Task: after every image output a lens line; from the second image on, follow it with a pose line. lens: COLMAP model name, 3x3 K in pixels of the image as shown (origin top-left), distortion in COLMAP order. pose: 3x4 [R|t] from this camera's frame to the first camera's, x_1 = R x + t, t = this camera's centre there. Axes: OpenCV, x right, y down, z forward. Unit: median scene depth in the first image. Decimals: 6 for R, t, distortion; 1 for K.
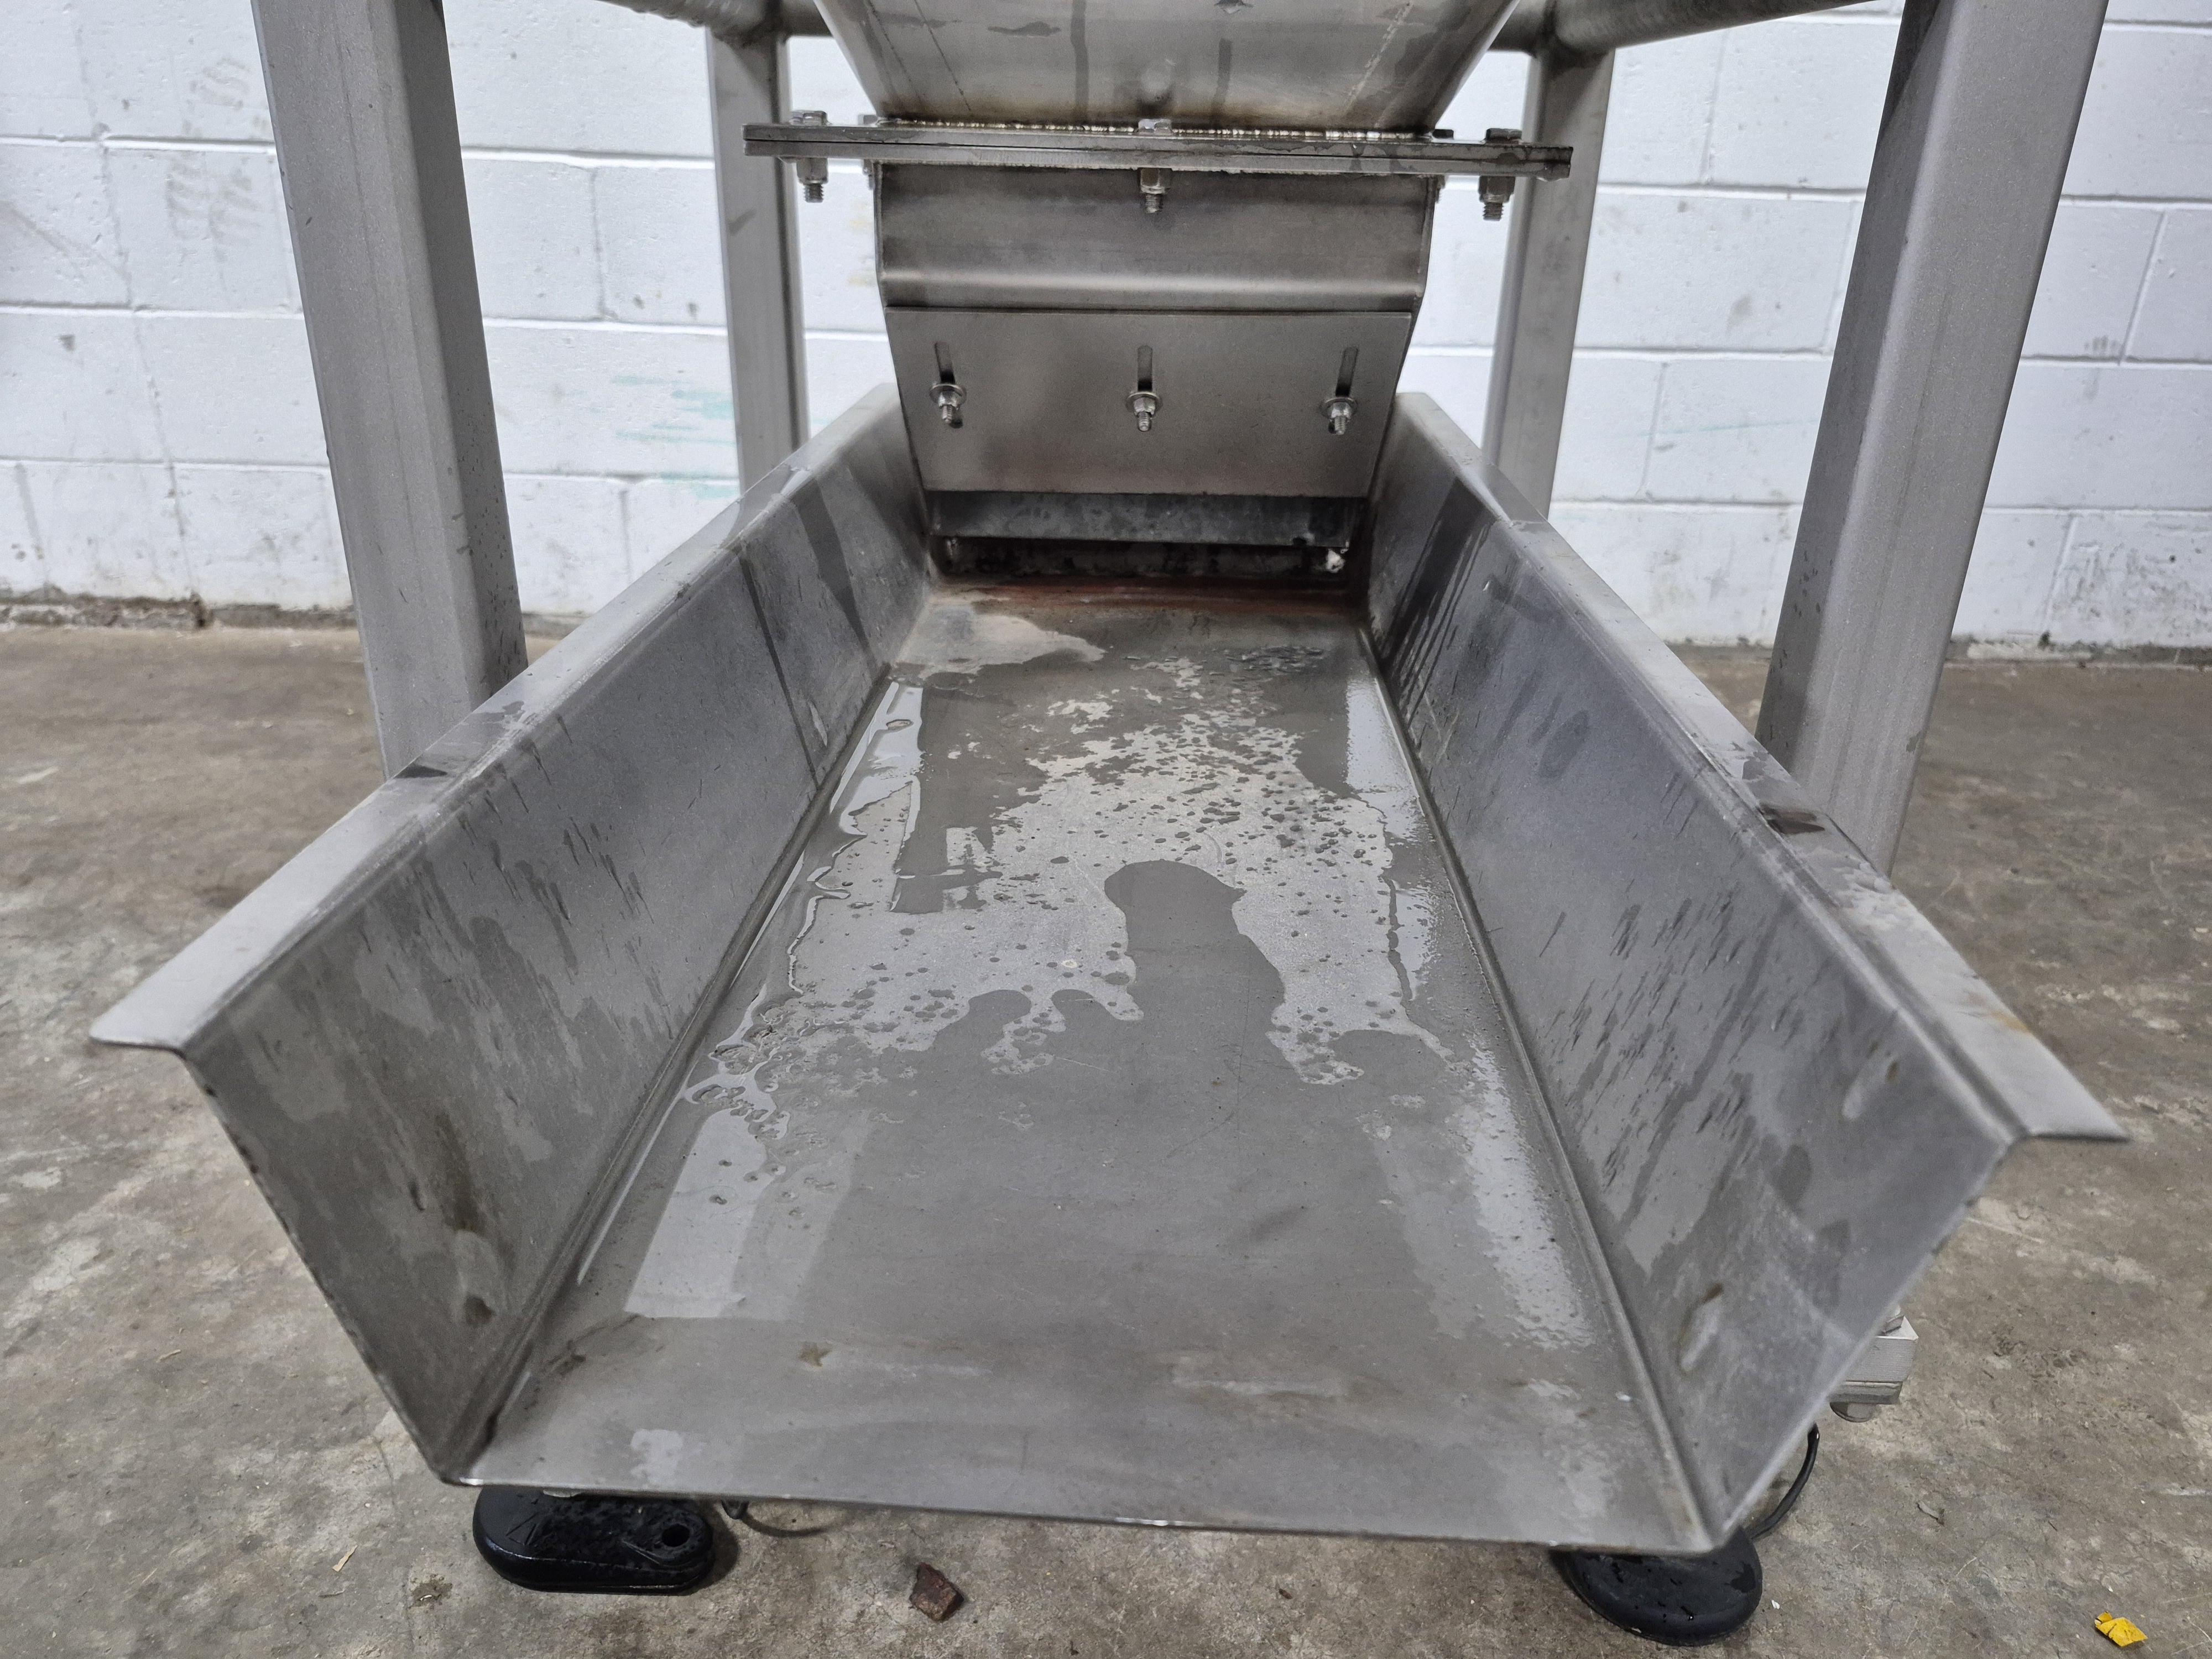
lens RADIAL K [[1546.0, 0, 1082.2], [0, 1546.0, 826.7], [0, 0, 1]] dist [0.052395, -0.056034]
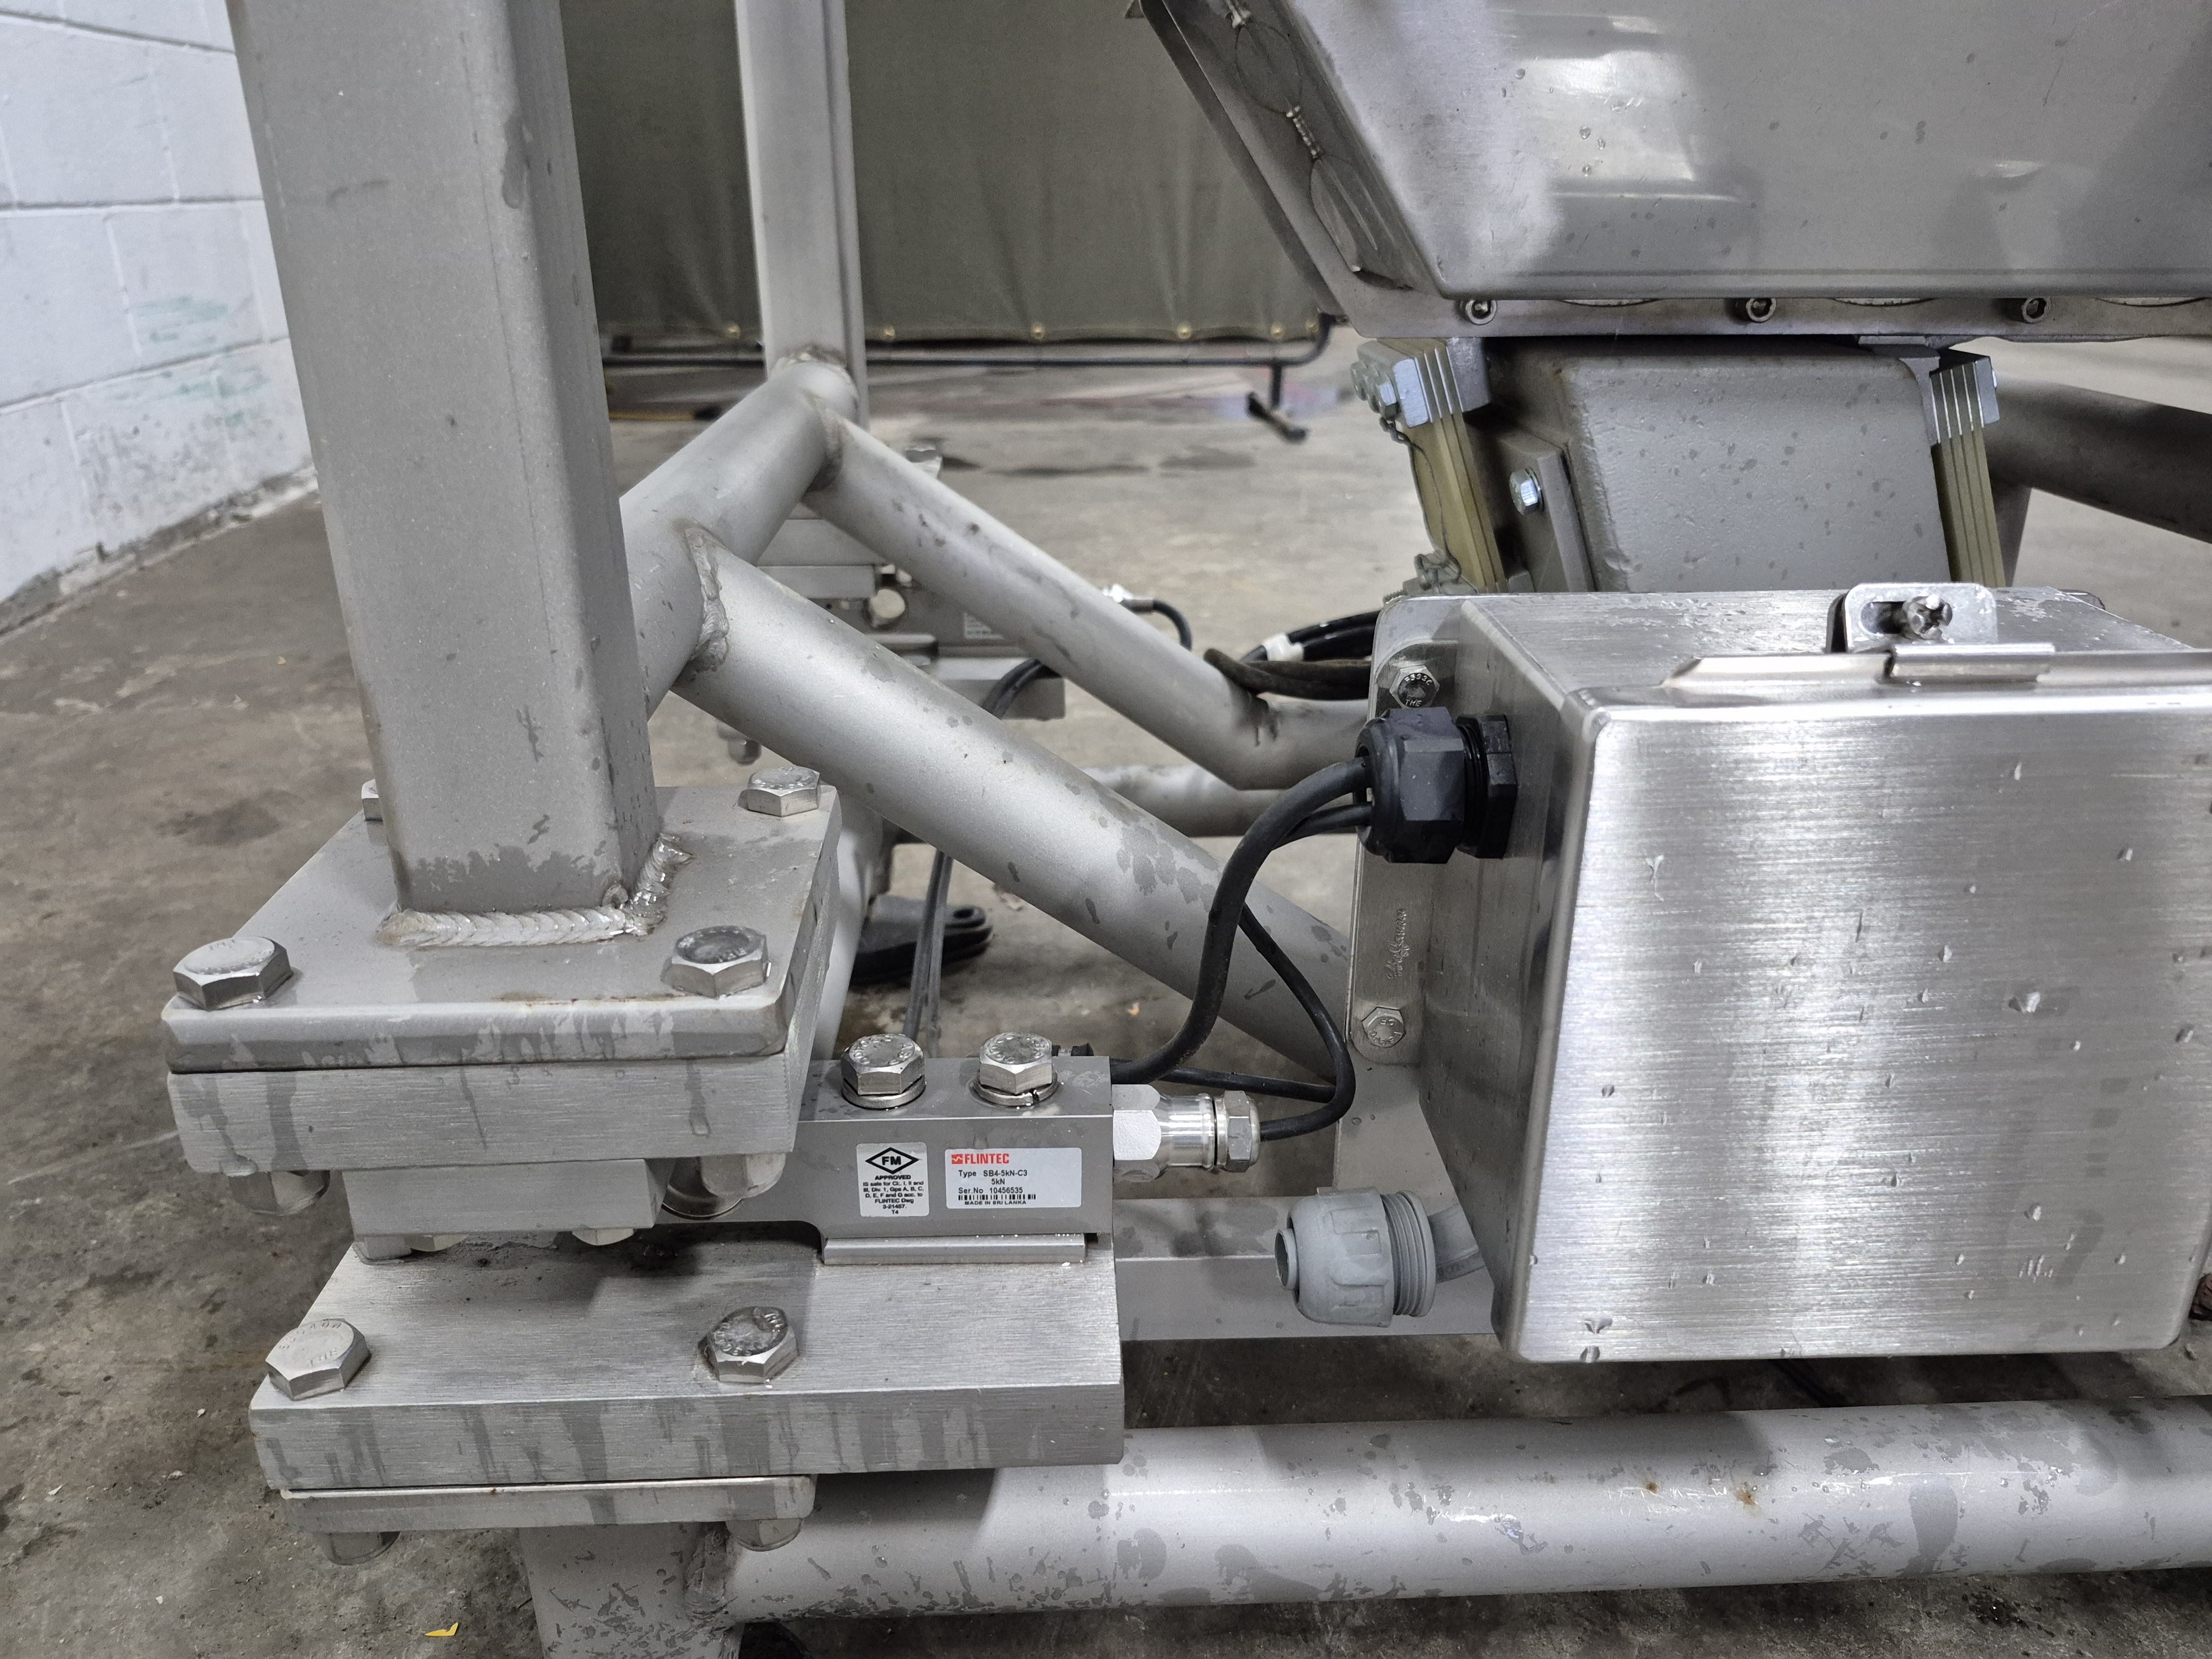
lens RADIAL K [[1561.1, 0, 1106.0], [0, 1561.1, 829.5], [0, 0, 1]] dist [0.005956, -0.001028]
pose [[-0.072633, -0.410798, 0.908829, -0.657654], [0.404355, 0.820857, 0.403349, -0.303804], [-0.911713, 0.396786, 0.106487, 1.224498]]
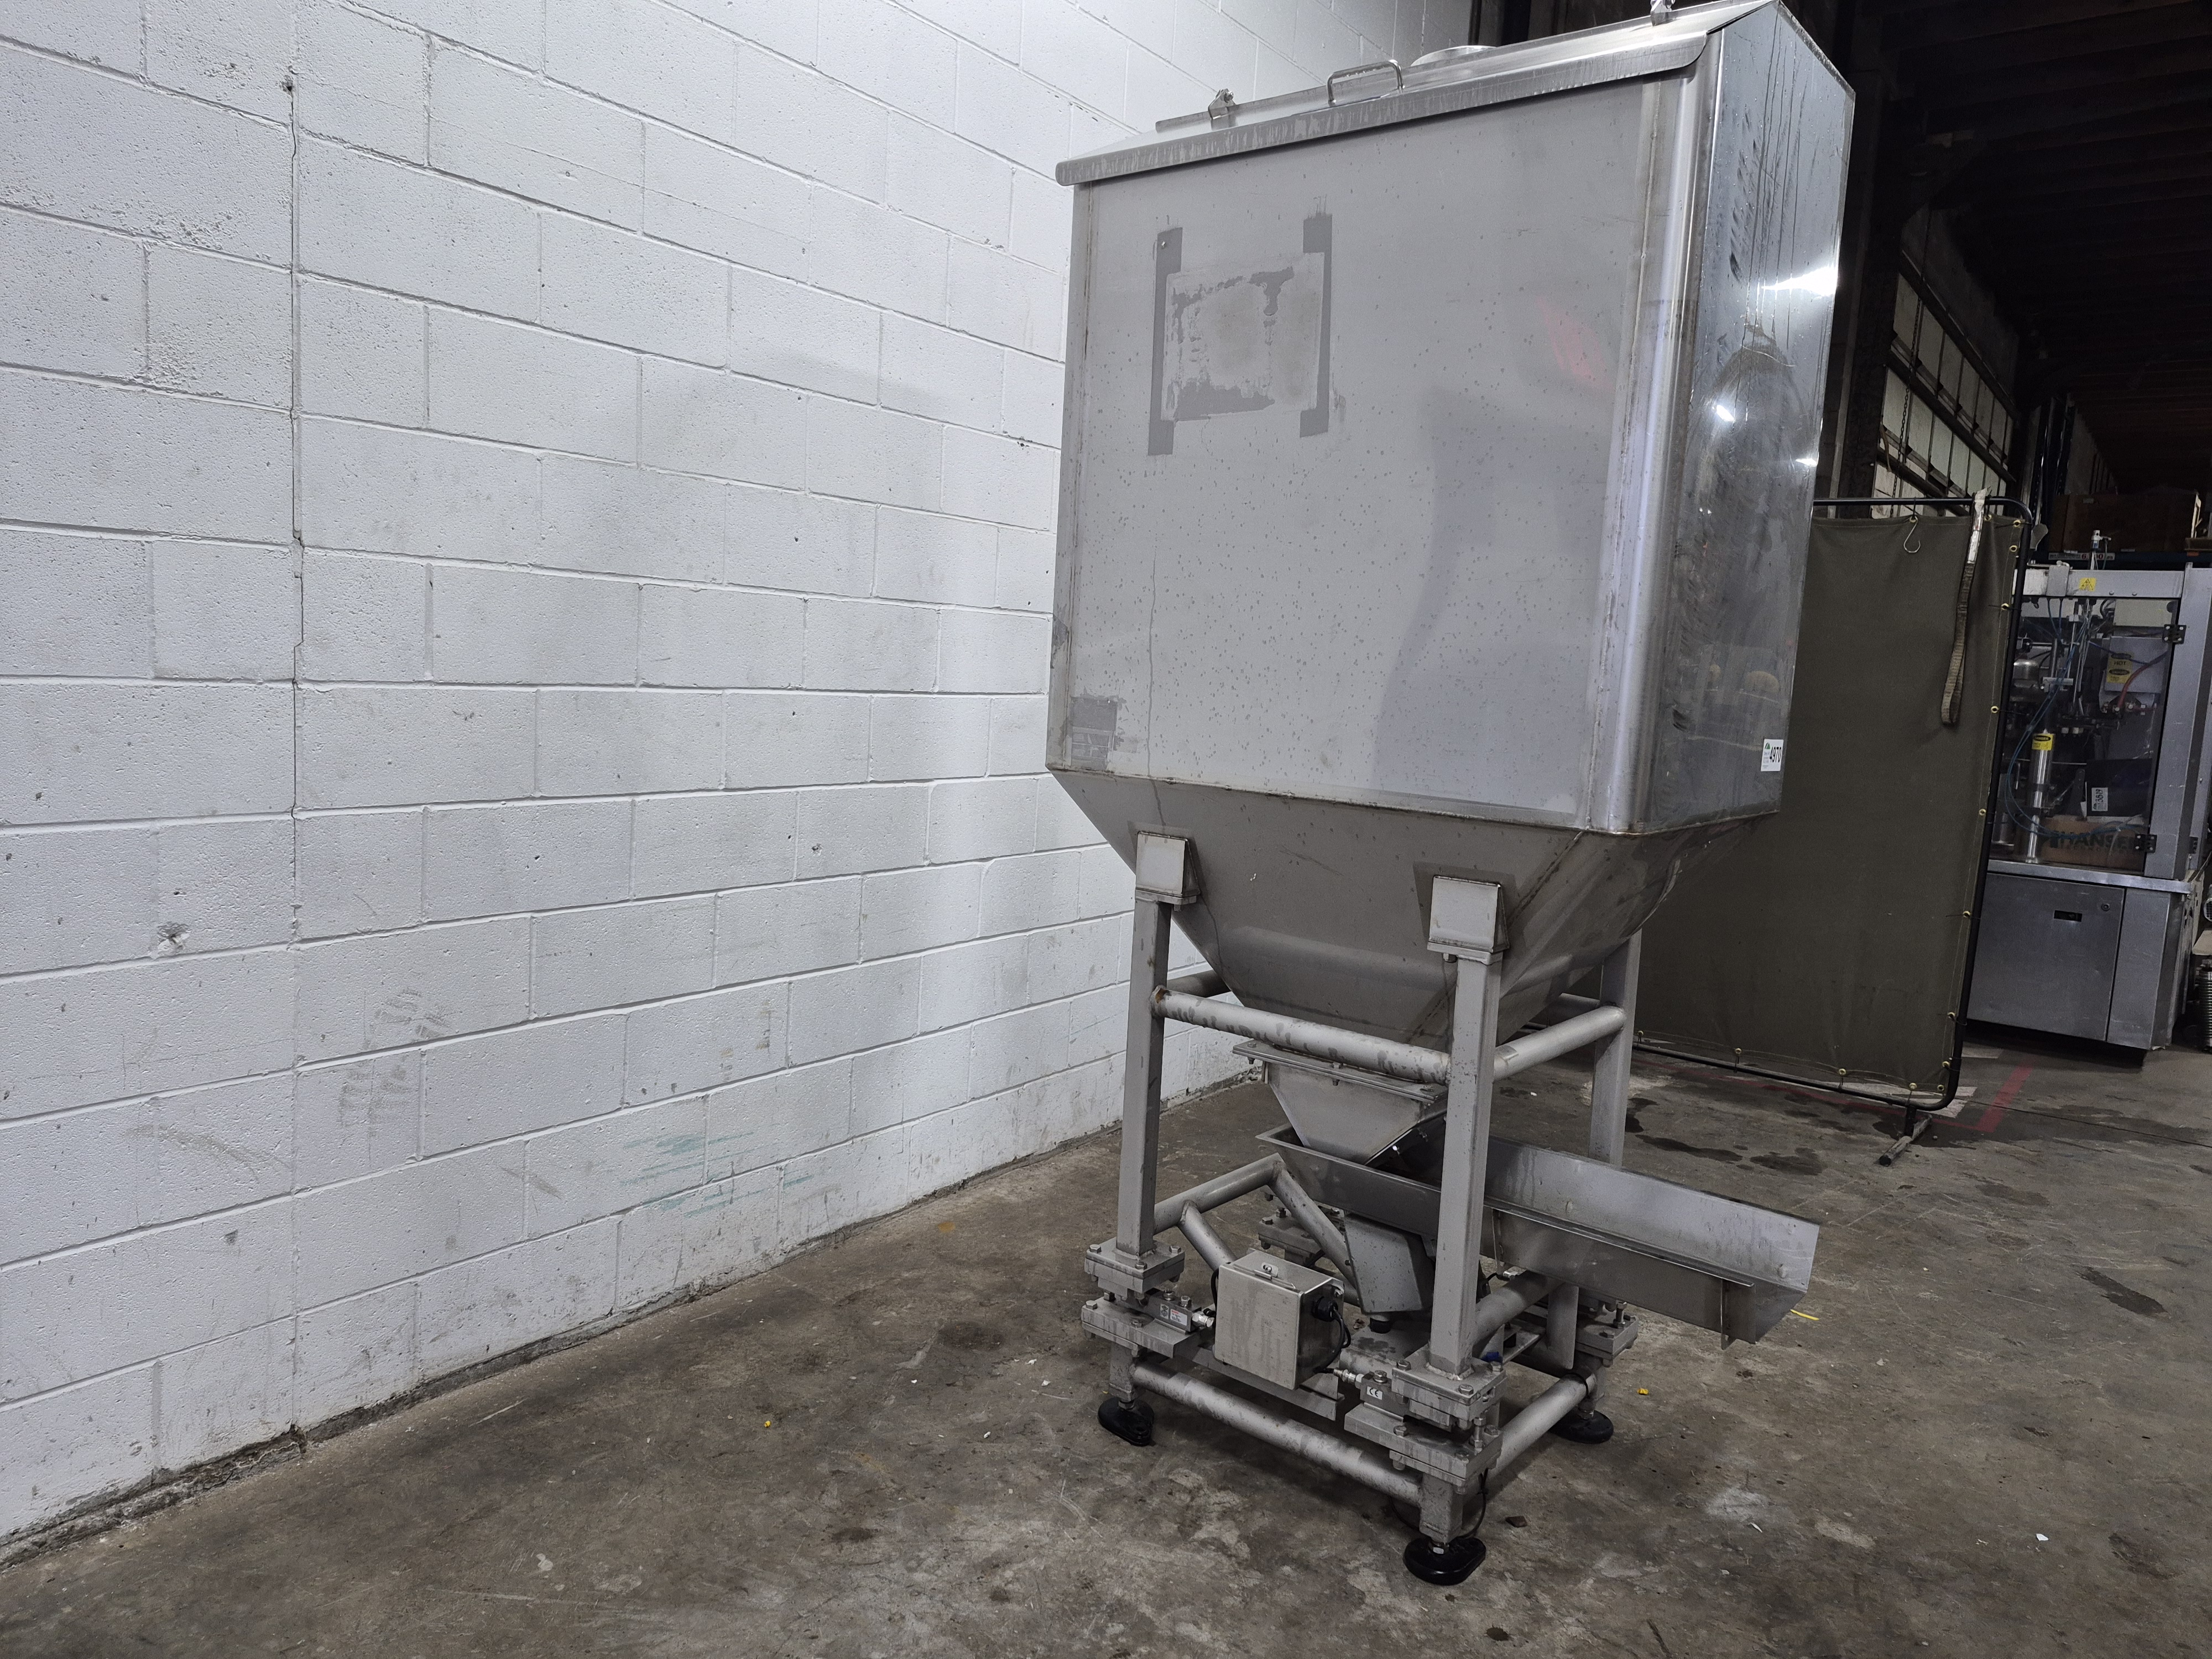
lens RADIAL K [[1561.1, 0, 1106.0], [0, 1561.1, 829.5], [0, 0, 1]] dist [0.005956, -0.001028]
pose [[0.601554, -0.091636, 0.793559, -2.632930], [0.290825, 0.950349, -0.110718, -0.642275], [-0.744012, 0.297389, 0.598336, -0.598530]]
